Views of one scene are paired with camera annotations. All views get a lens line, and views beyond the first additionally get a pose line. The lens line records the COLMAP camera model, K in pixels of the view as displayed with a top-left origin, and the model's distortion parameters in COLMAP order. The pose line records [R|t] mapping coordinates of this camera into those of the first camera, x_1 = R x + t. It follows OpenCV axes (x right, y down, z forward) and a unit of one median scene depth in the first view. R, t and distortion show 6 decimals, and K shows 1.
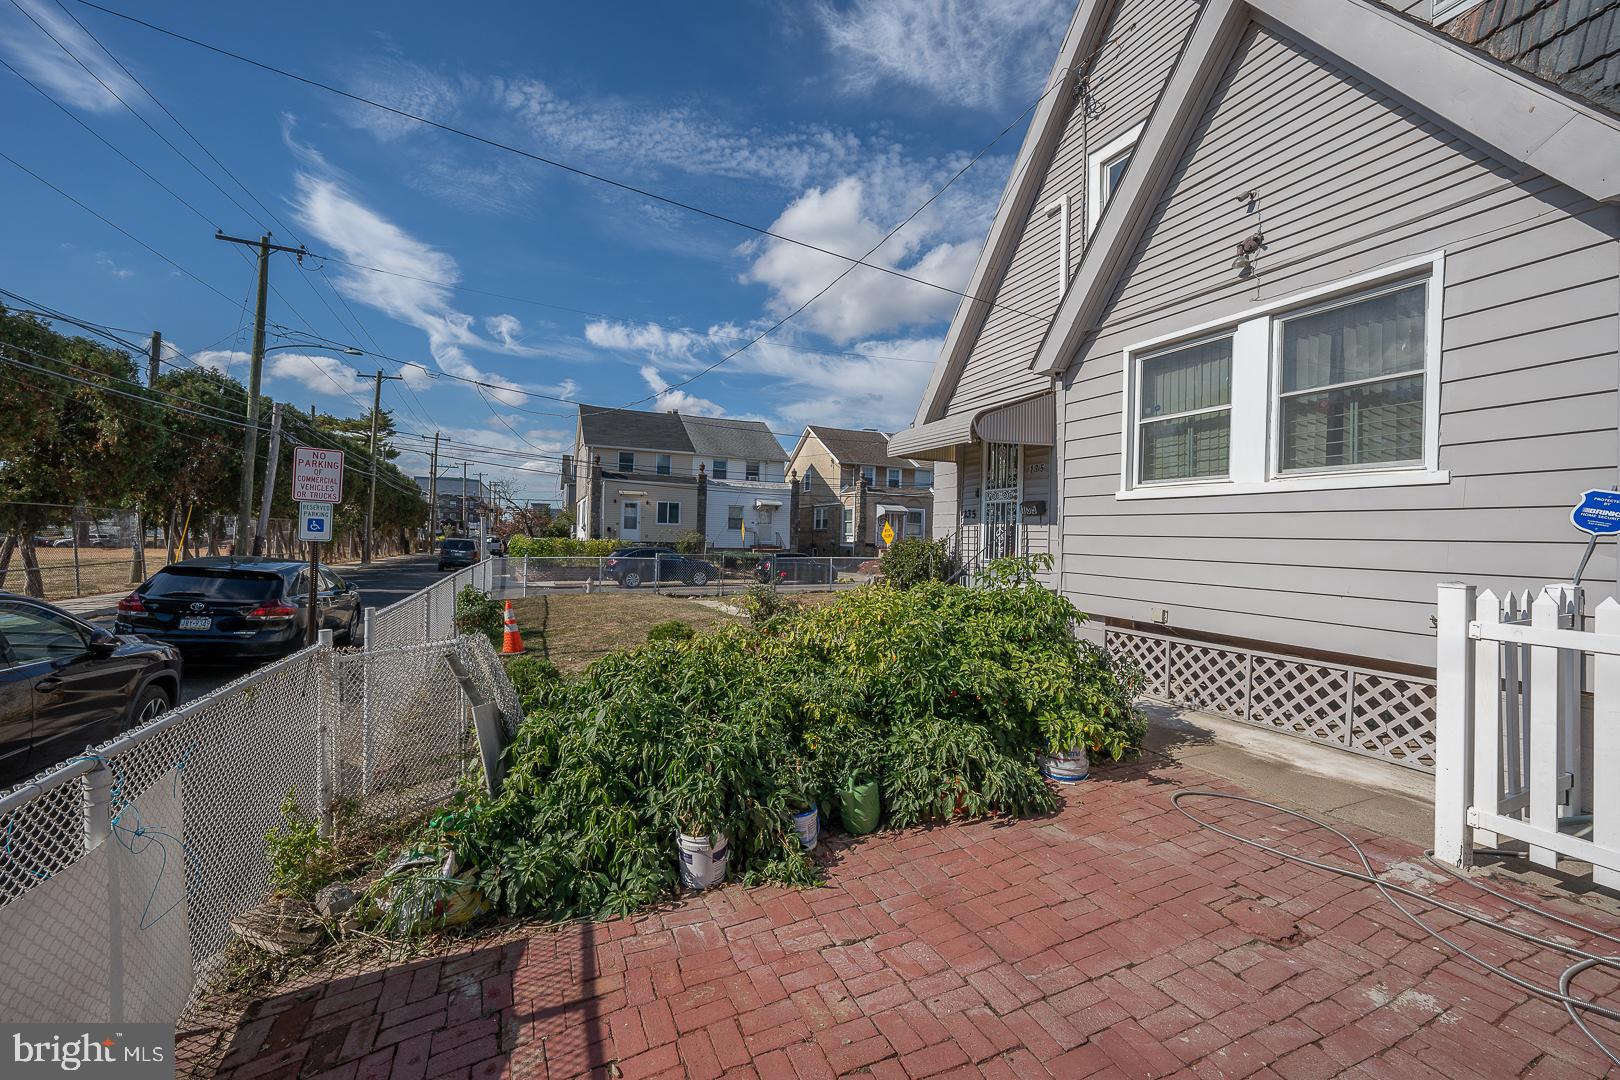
lens RADIAL K [[624.2, 0, 813.0], [0, 624.2, 530.5], [0, 0, 1]] dist [-0.008564, 0.000432]
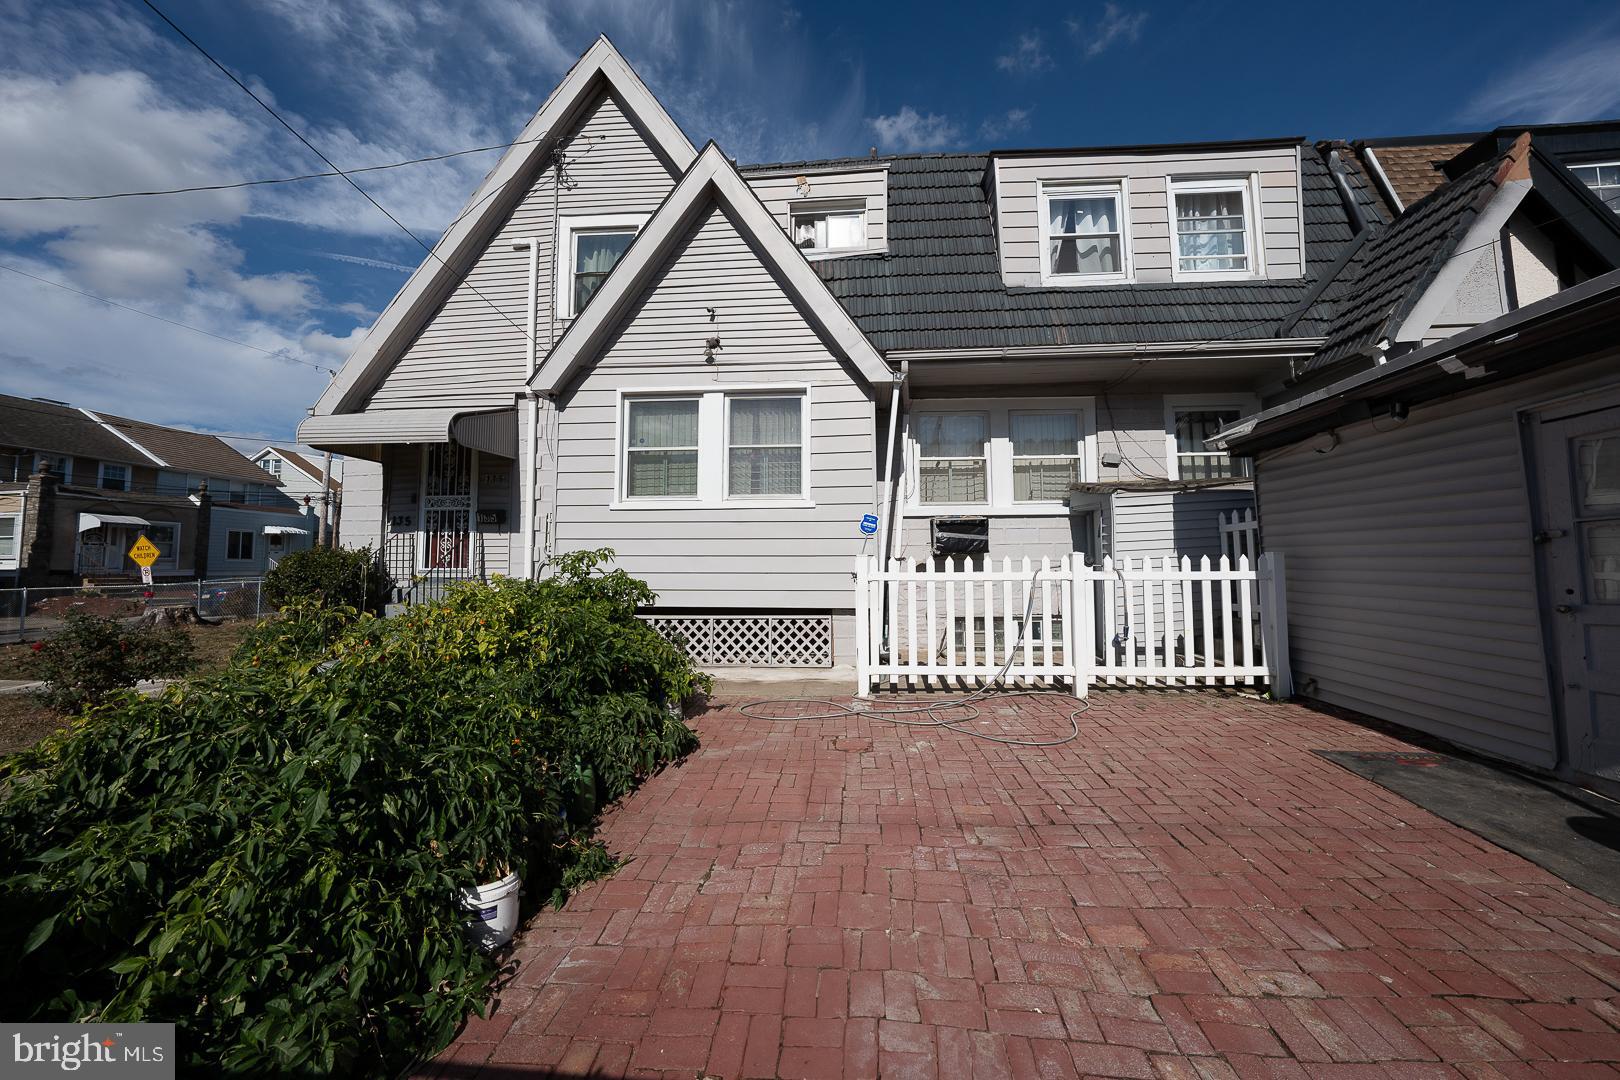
lens RADIAL K [[555.7, 0, 810.0], [0, 555.7, 533.9], [0, 0, 1]] dist [-0.030674, 0.006304]
pose [[0.464741, 0.029327, 0.884961, -0.344182], [0.004558, 0.999359, -0.035512, 0.046295], [-0.885435, 0.020538, 0.464309, 0.180844]]
